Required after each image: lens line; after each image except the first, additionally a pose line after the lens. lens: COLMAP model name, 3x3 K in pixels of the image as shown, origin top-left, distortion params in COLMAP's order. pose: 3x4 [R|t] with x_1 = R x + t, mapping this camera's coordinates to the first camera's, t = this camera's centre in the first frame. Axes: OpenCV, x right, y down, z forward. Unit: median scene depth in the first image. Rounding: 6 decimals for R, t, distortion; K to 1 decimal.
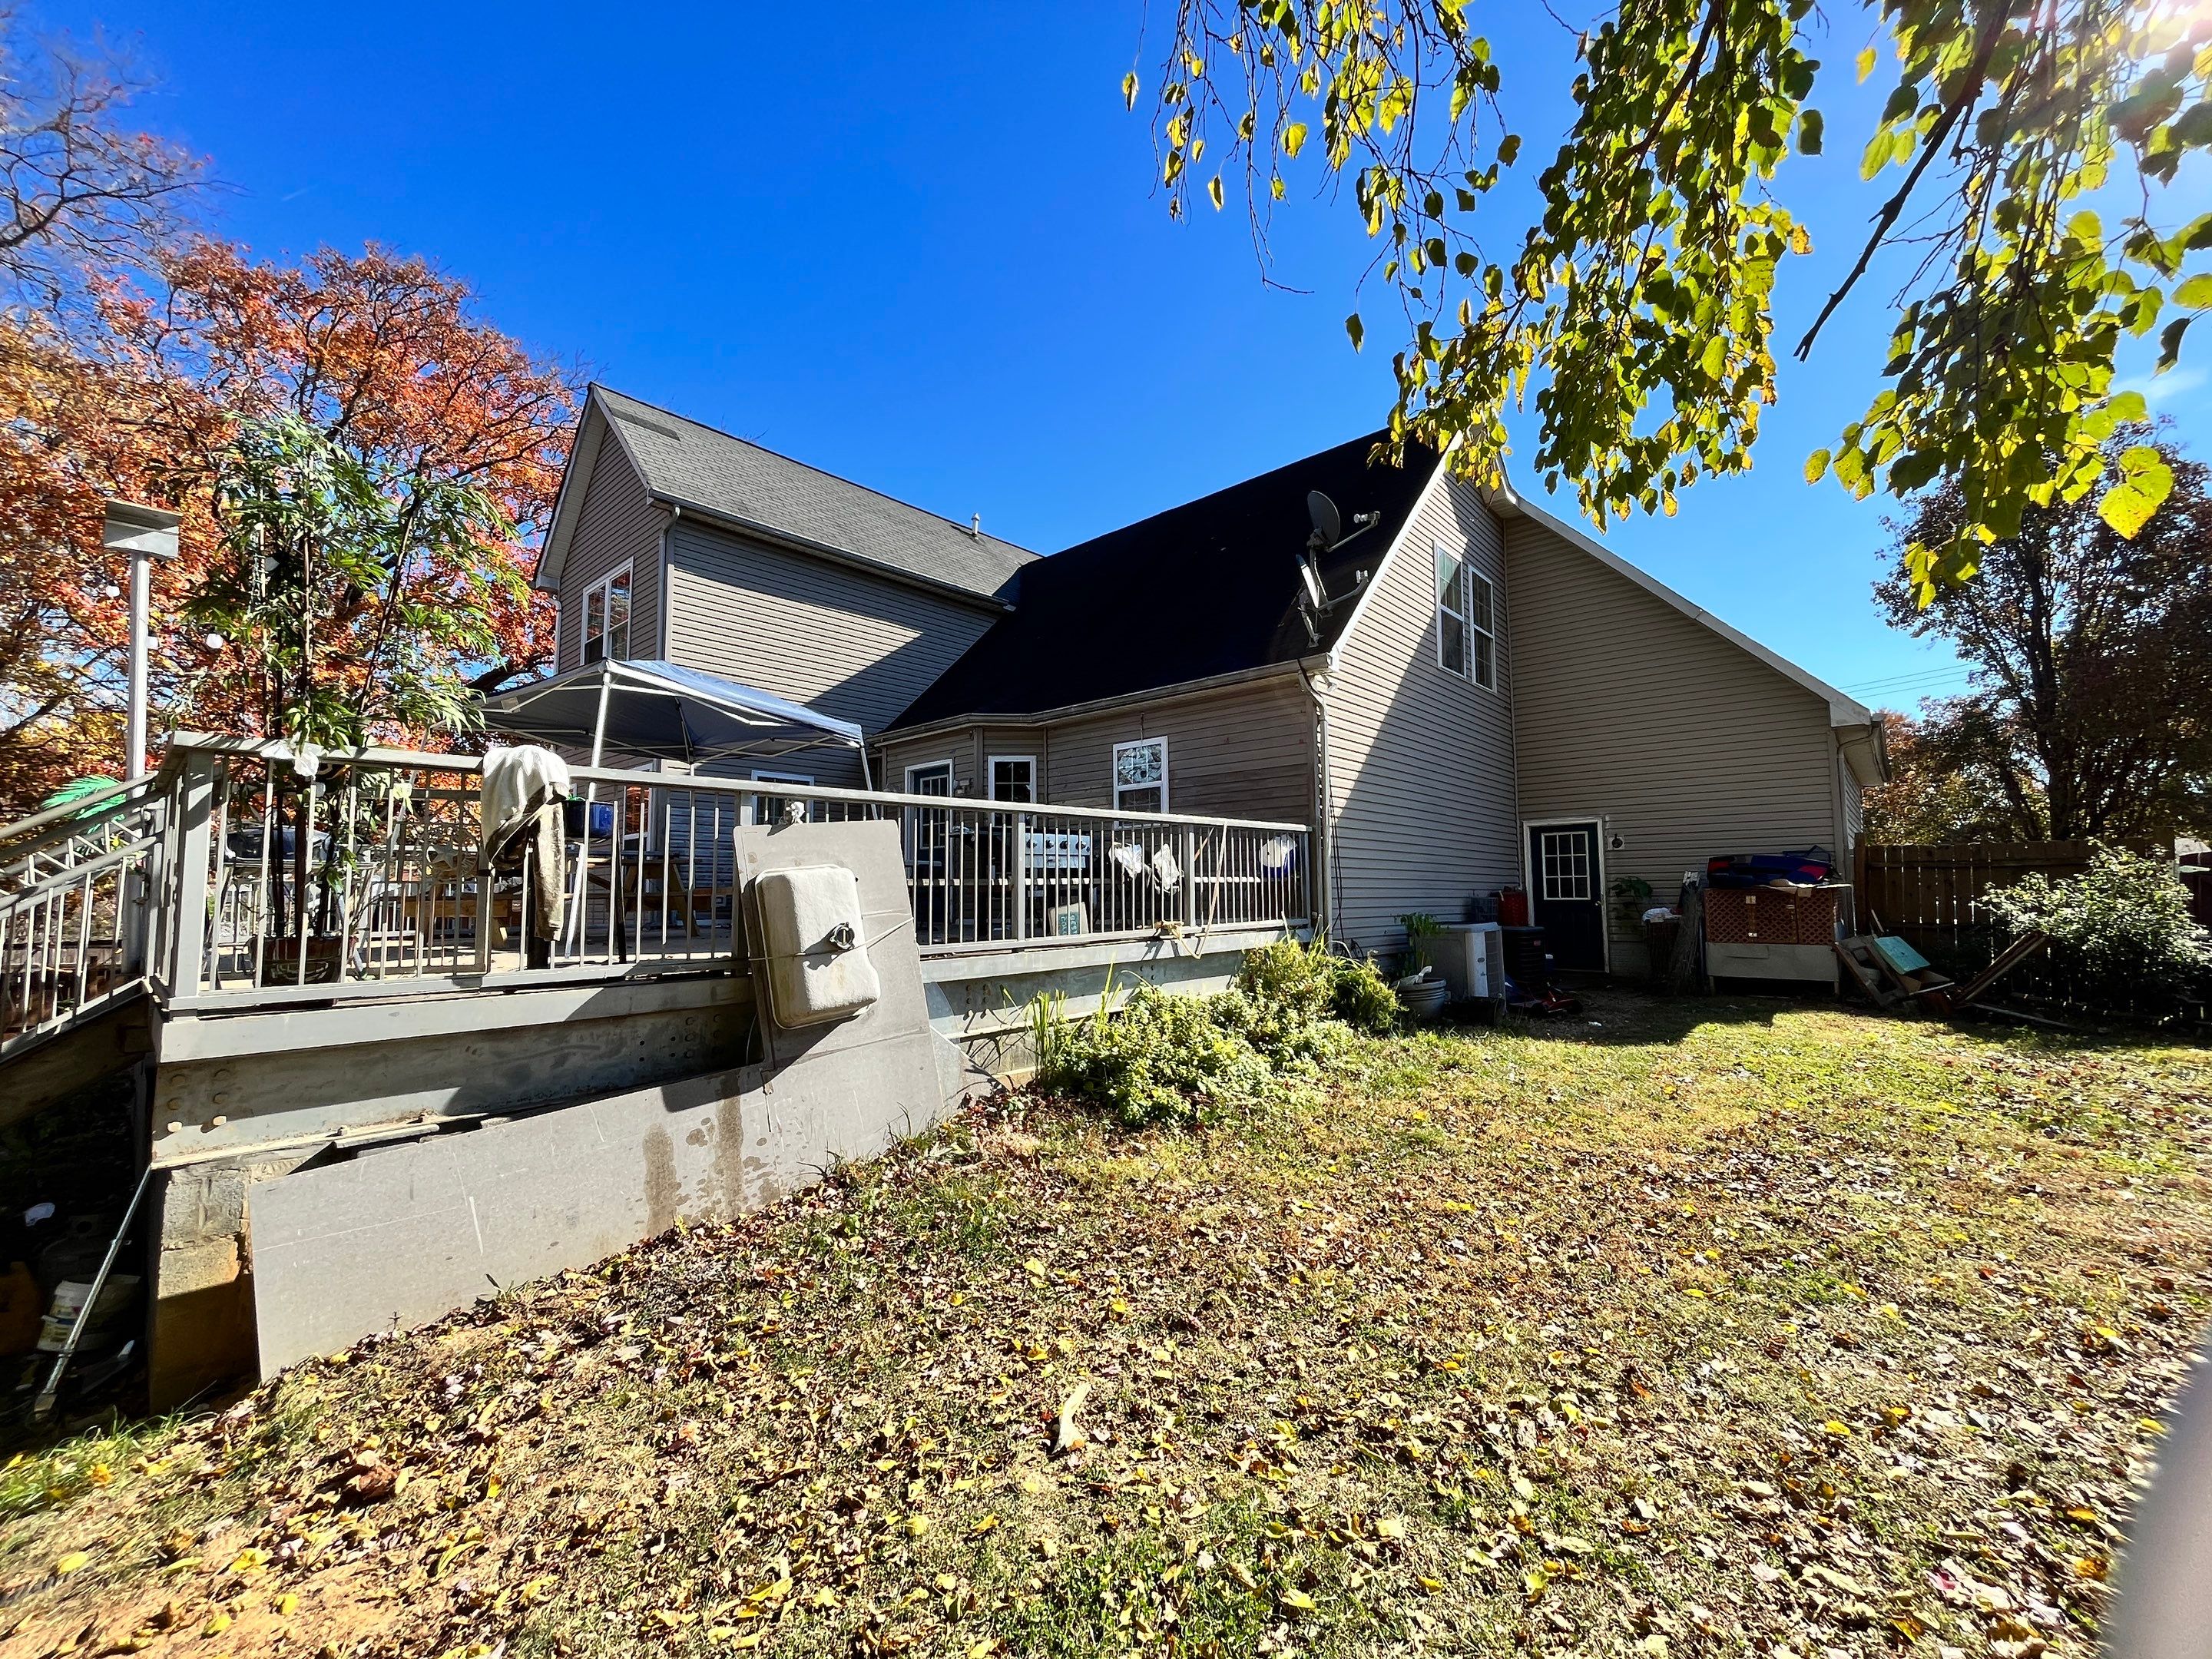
lens RADIAL K [[886.2, 0, 1113.0], [0, 886.2, 838.7], [0, 0, 1]] dist [0.001580, -0.000016]
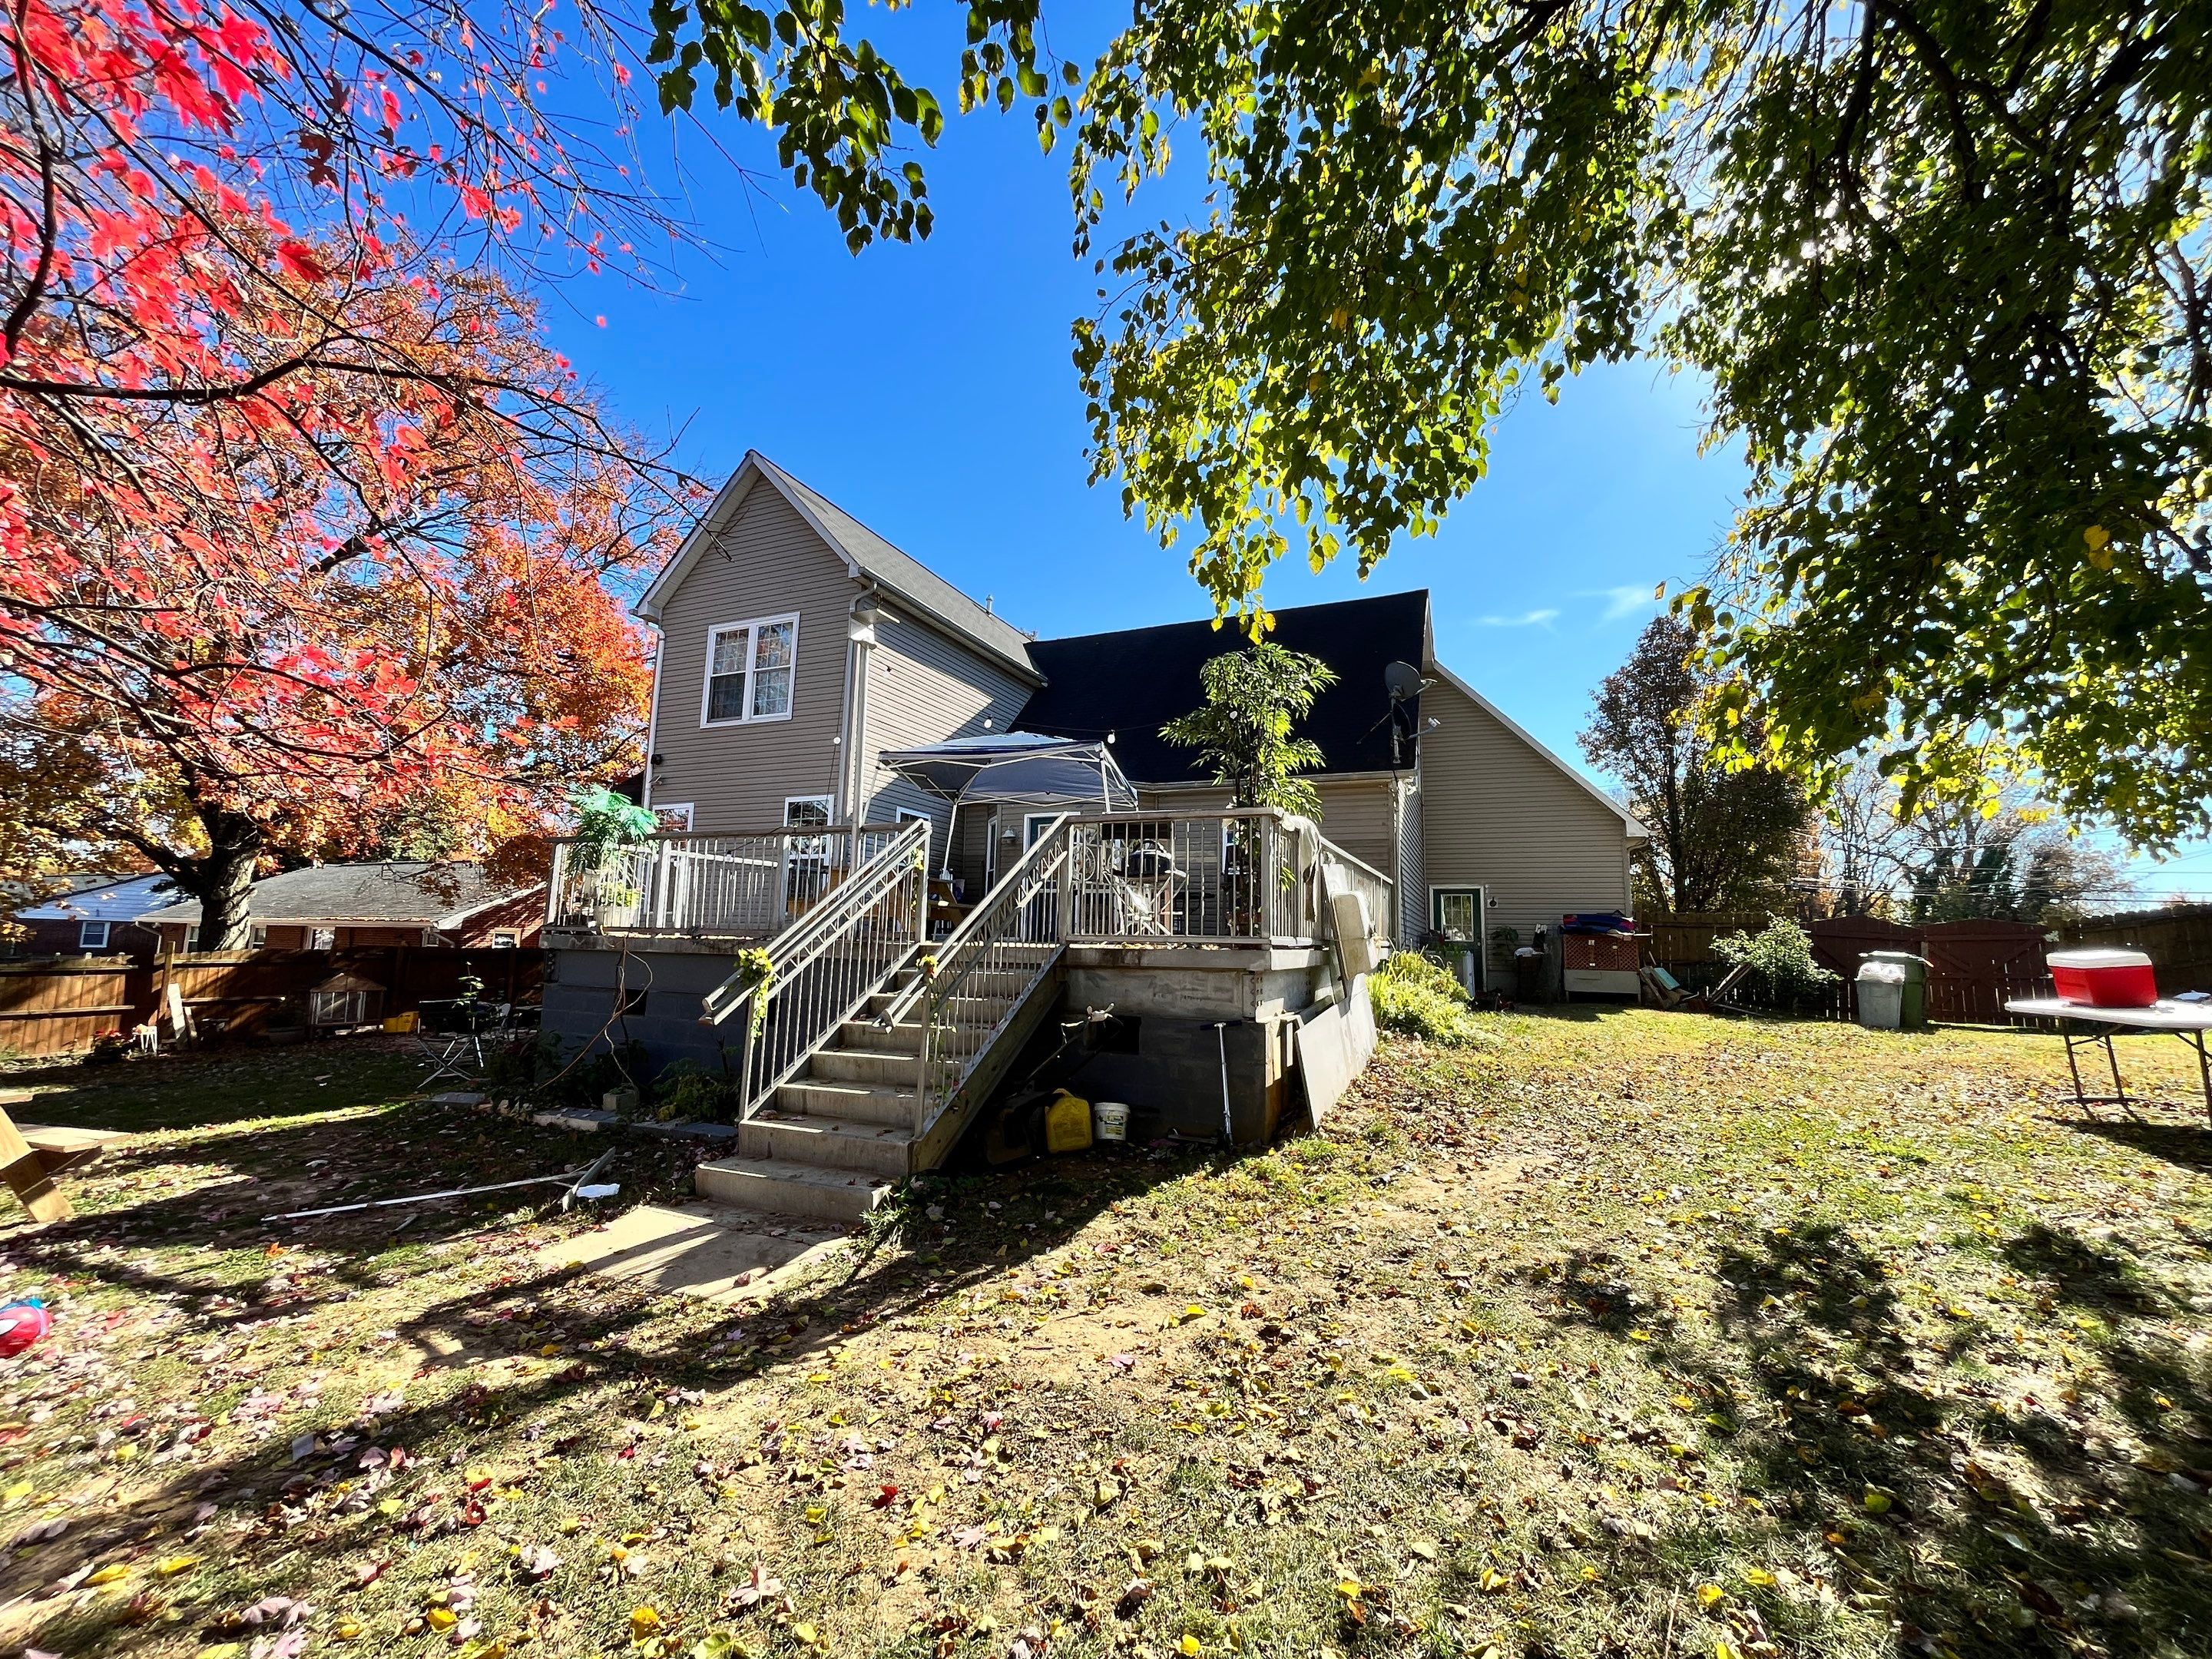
lens RADIAL K [[886.2, 0, 1113.0], [0, 886.2, 838.7], [0, 0, 1]] dist [0.001580, -0.000016]
pose [[0.948610, 0.069738, 0.308669, -0.480358], [-0.050548, 0.996283, -0.069749, 0.032615], [-0.312386, 0.050562, 0.948609, -0.188620]]
